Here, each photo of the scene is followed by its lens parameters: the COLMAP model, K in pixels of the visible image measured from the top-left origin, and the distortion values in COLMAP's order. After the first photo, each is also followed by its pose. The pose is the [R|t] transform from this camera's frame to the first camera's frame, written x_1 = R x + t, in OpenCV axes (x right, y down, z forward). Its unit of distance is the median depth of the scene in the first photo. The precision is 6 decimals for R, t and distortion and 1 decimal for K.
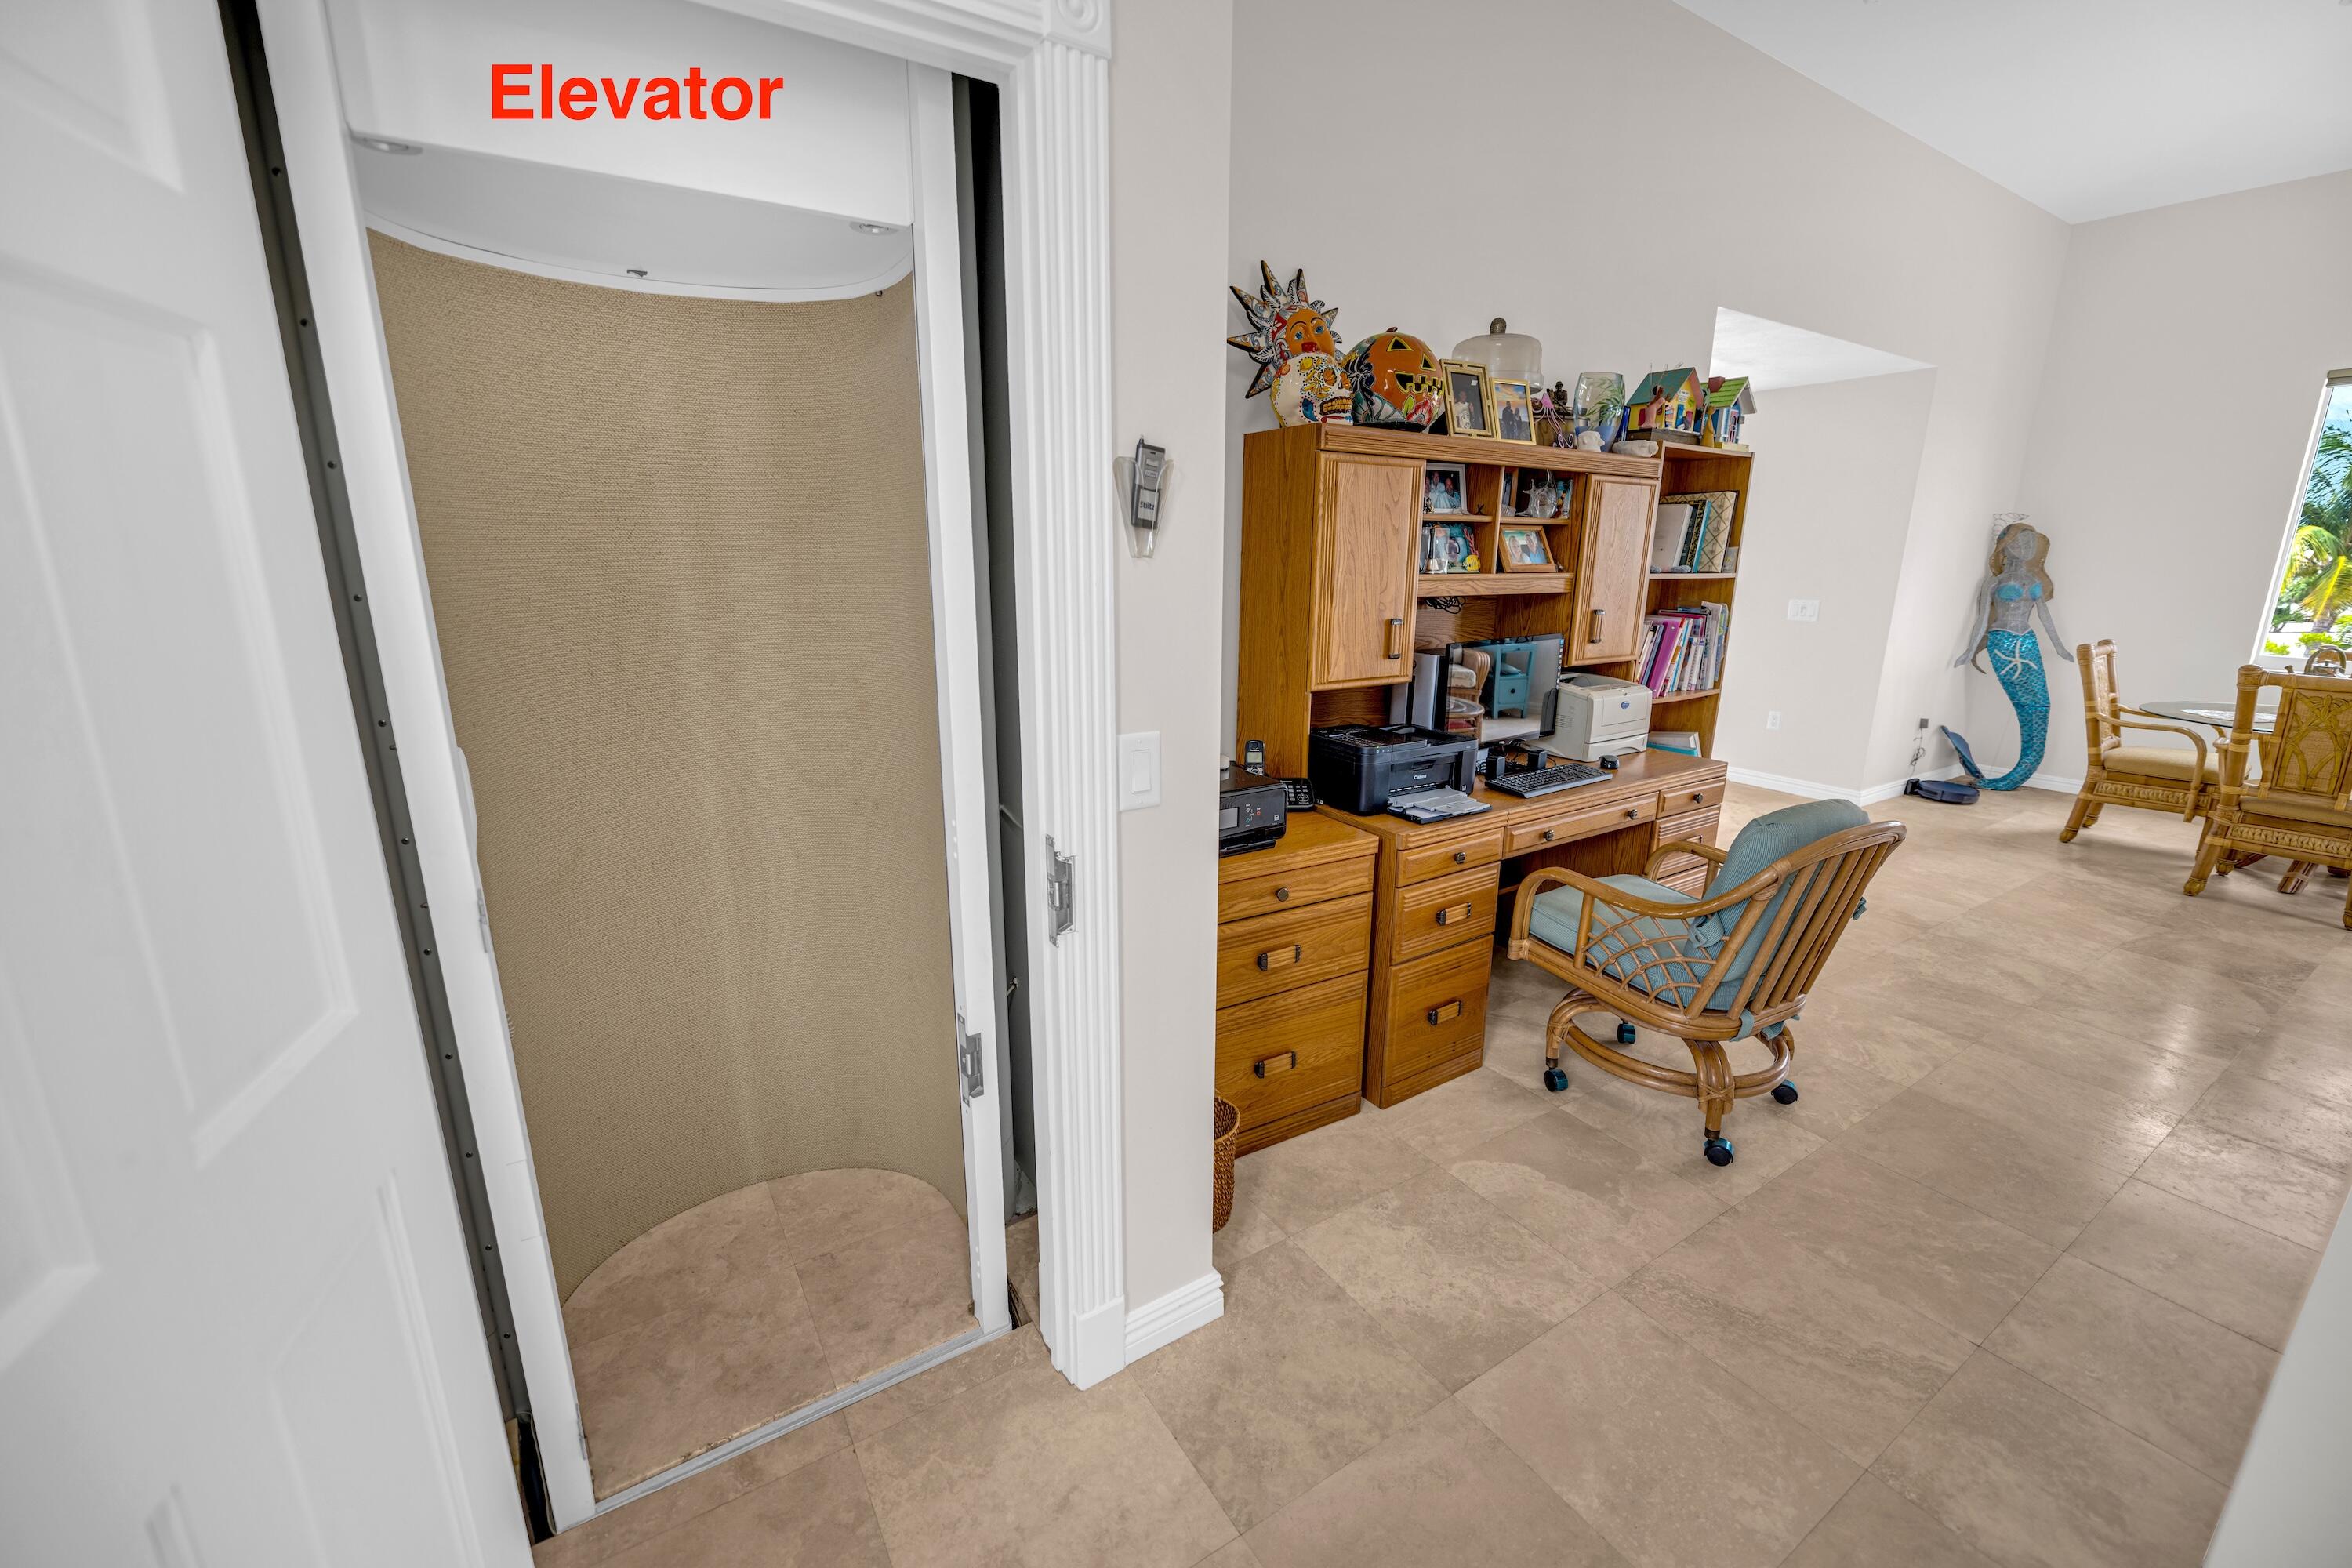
lens RADIAL K [[954.0, 0, 1174.3], [0, 954.0, 773.5], [0, 0, 1]] dist [-0.002982, -0.000663]
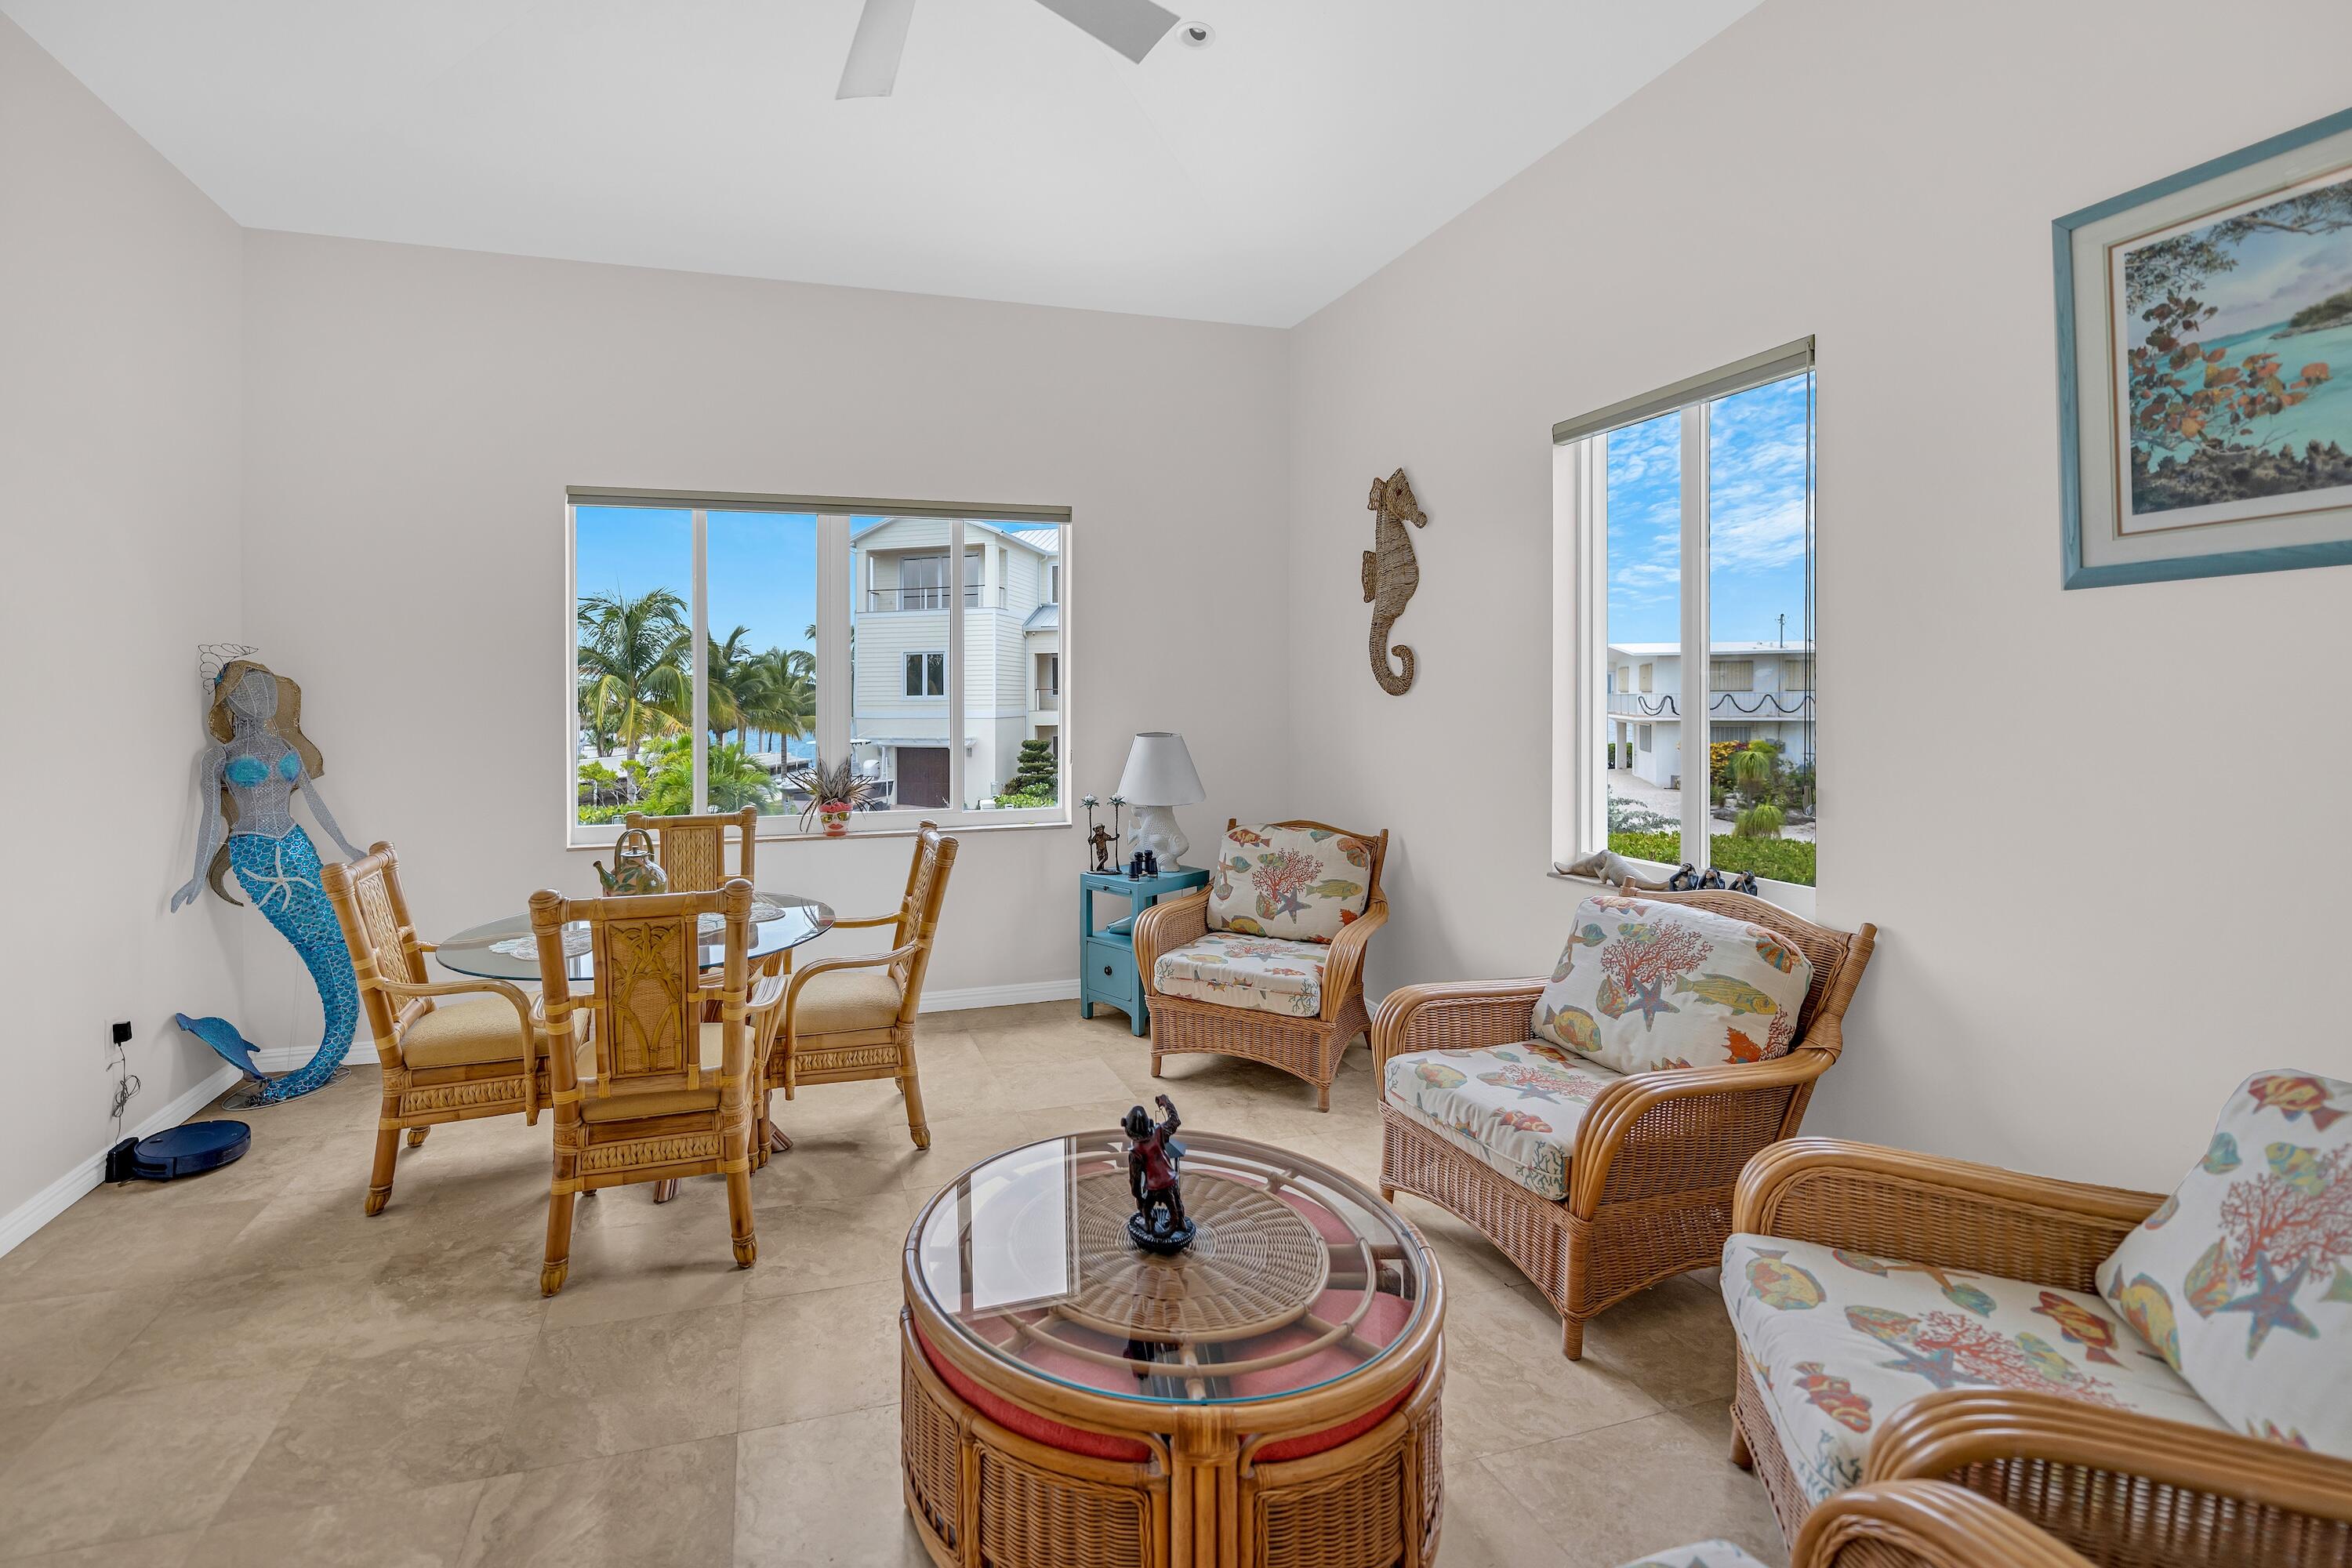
lens RADIAL K [[996.9, 0, 1054.0], [0, 996.9, 686.4], [0, 0, 1]] dist [-0.012572, -0.000596]
pose [[0.290261, -0.001113, 0.956947, 0.514534], [0.231629, 0.970345, -0.069129, -0.097632], [-0.928492, 0.241722, 0.281911, 0.406005]]
